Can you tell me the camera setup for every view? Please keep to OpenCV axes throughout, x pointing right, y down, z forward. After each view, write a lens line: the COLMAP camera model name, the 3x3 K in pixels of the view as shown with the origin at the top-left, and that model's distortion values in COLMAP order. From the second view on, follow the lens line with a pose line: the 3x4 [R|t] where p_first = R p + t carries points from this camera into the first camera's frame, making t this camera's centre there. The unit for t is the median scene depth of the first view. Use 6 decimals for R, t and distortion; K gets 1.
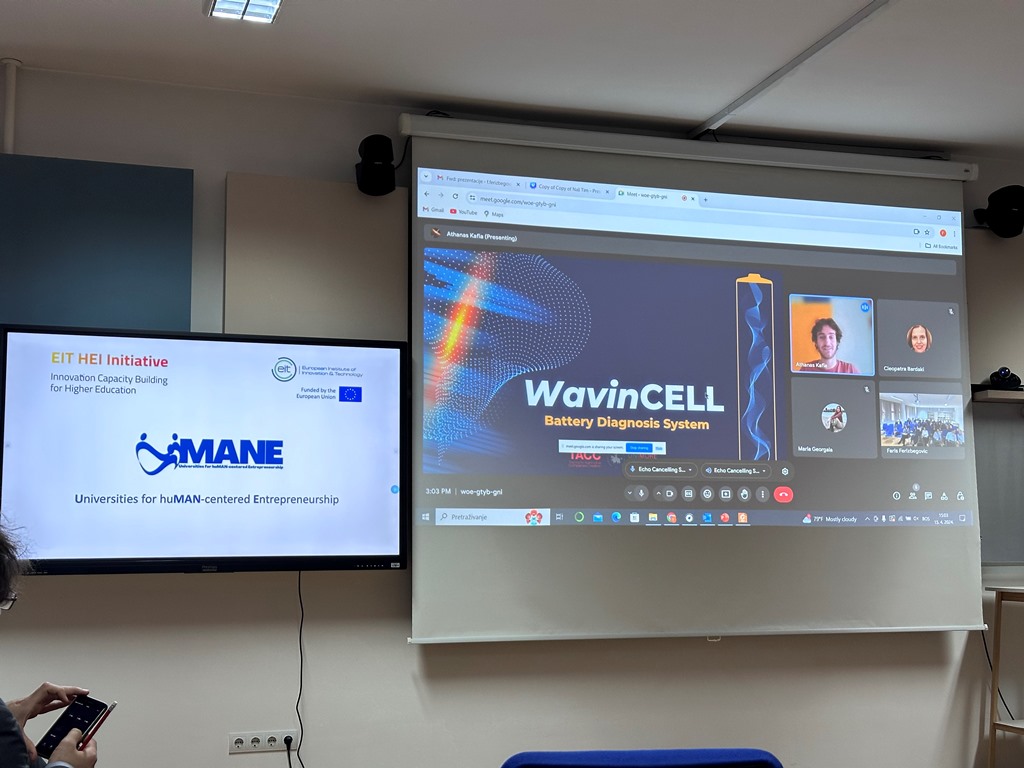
lens RADIAL K [[1430.9, 0, 512.5], [0, 1430.9, 393.2], [0, 0, 1]] dist [0.102543, 0.000000]
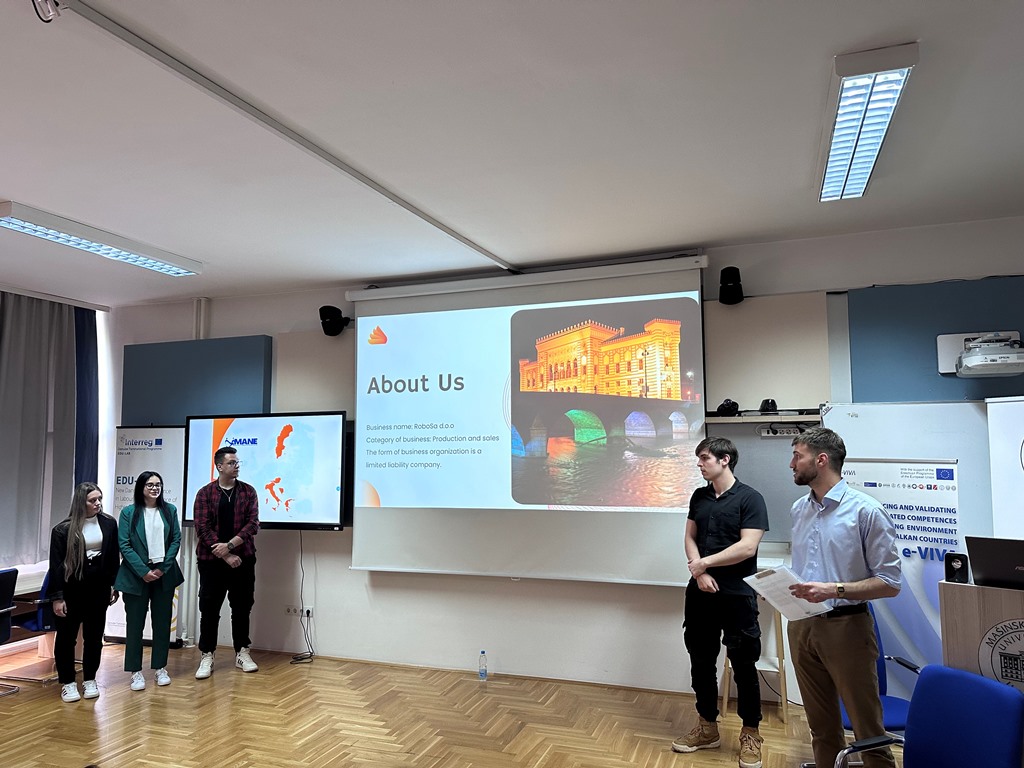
lens RADIAL K [[715.0, 0, 513.2], [0, 715.0, 385.8], [0, 0, 1]] dist [0.065321, -0.076802]
pose [[0.786443, -0.059773, -0.614763, 0.677520], [0.071611, 0.997418, -0.005369, -0.046913], [0.613497, -0.039802, 0.788693, 0.372574]]
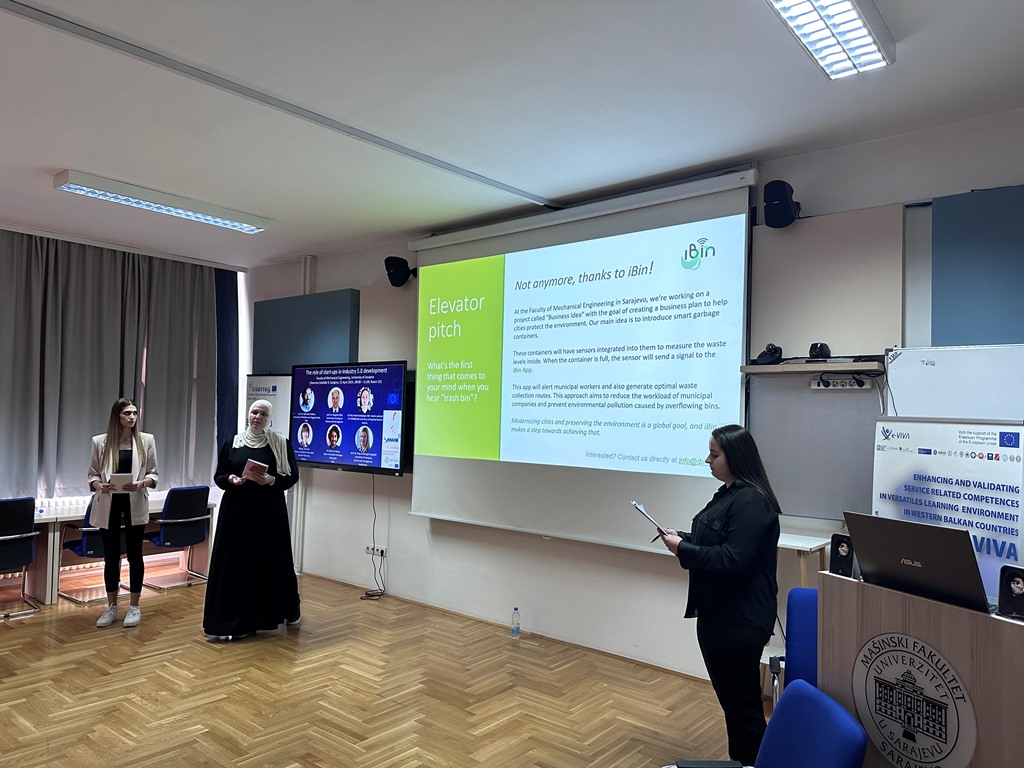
lens RADIAL K [[715.0, 0, 513.1], [0, 715.0, 387.8], [0, 0, 1]] dist [0.065321, -0.076802]
pose [[0.532540, -0.015924, -0.846255, 0.802699], [0.065817, 0.997575, 0.022646, -0.010603], [0.843842, -0.067758, 0.532297, 0.588153]]
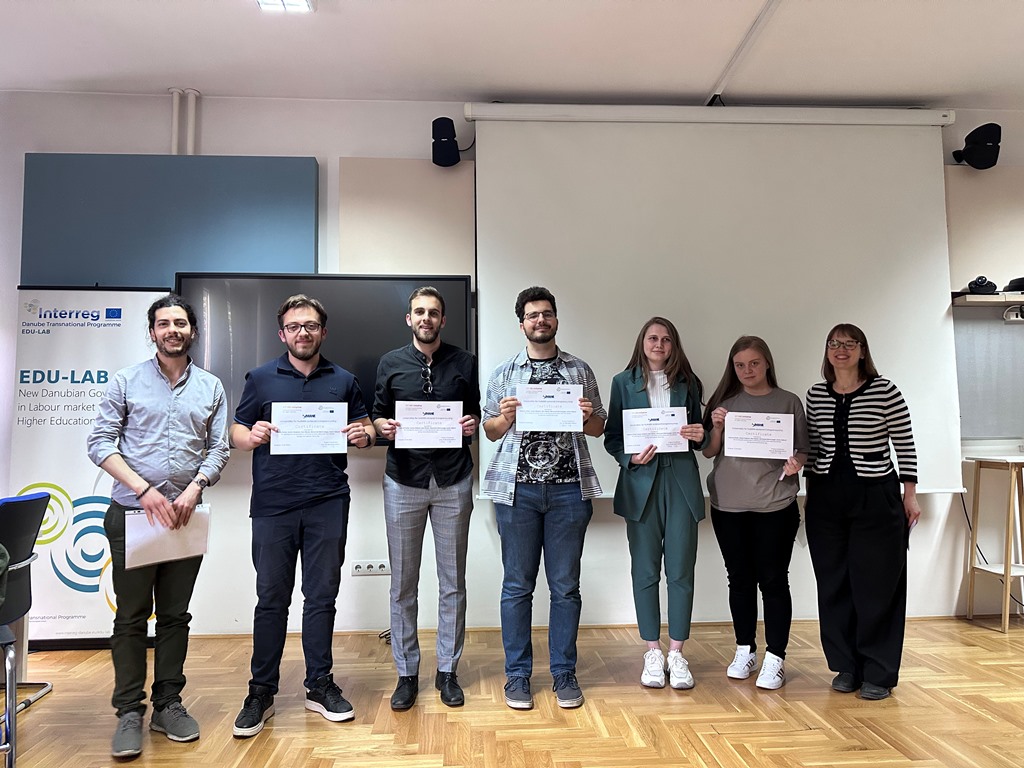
lens RADIAL K [[715.0, 0, 512.8], [0, 715.0, 379.9], [0, 0, 1]] dist [0.065321, -0.076802]
pose [[0.967084, -0.022824, -0.253430, 0.127180], [0.033215, 0.998771, 0.036798, 0.037454], [0.252279, -0.044005, 0.966654, 0.352496]]
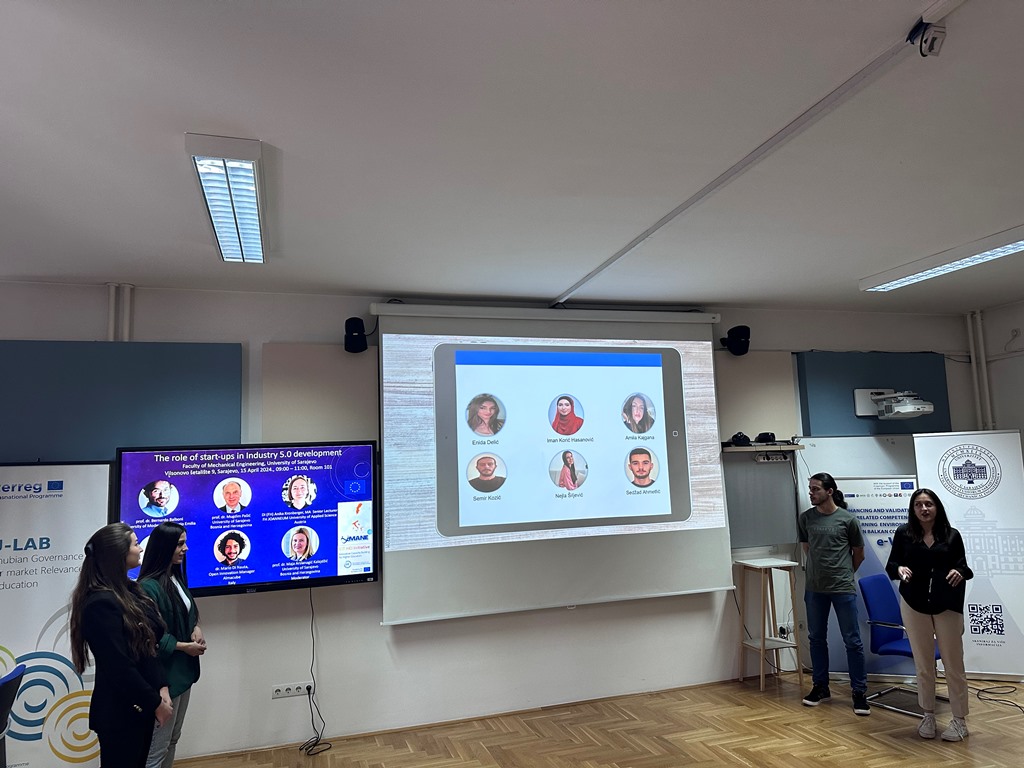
lens RADIAL K [[715.0, 0, 518.7], [0, 715.0, 386.2], [0, 0, 1]] dist [0.065321, -0.076802]
pose [[0.999305, -0.036027, -0.009574, 0.099181], [0.035959, 0.999327, -0.007205, -0.084846], [0.009827, 0.006856, 0.999928, 0.166428]]
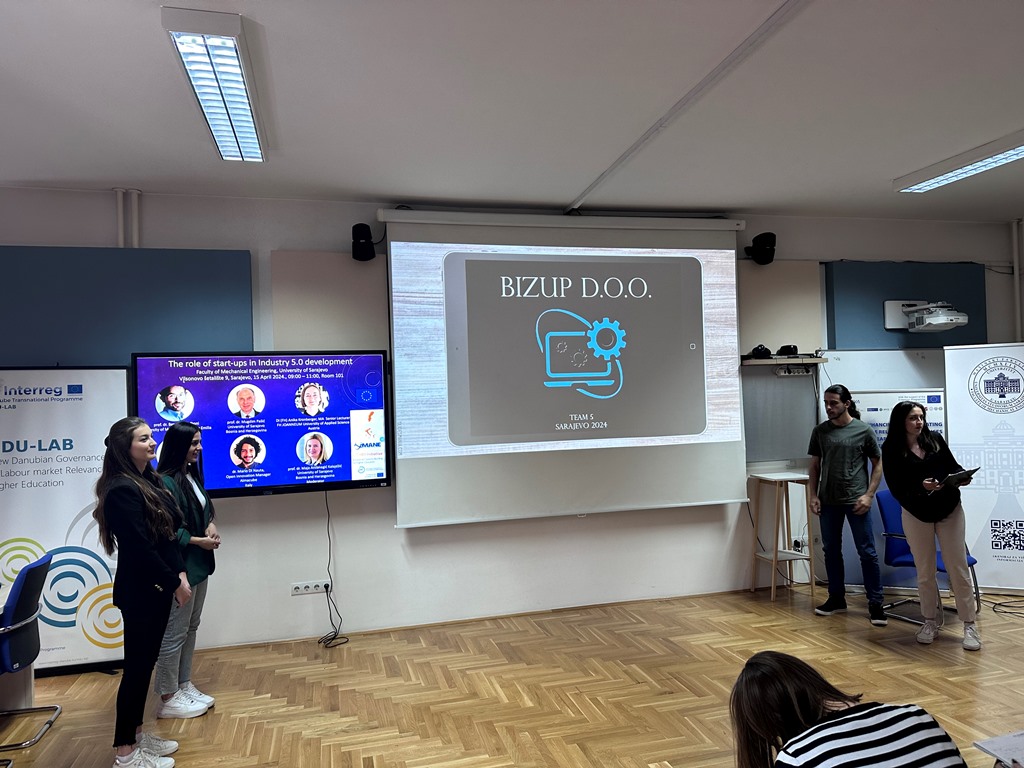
lens RADIAL K [[715.0, 0, 511.7], [0, 715.0, 389.3], [0, 0, 1]] dist [0.065321, -0.076802]
pose [[0.997404, -0.029574, -0.065658, 0.120799], [0.035685, 0.994938, 0.093938, -0.061472], [0.062548, -0.096037, 0.993411, 0.177243]]
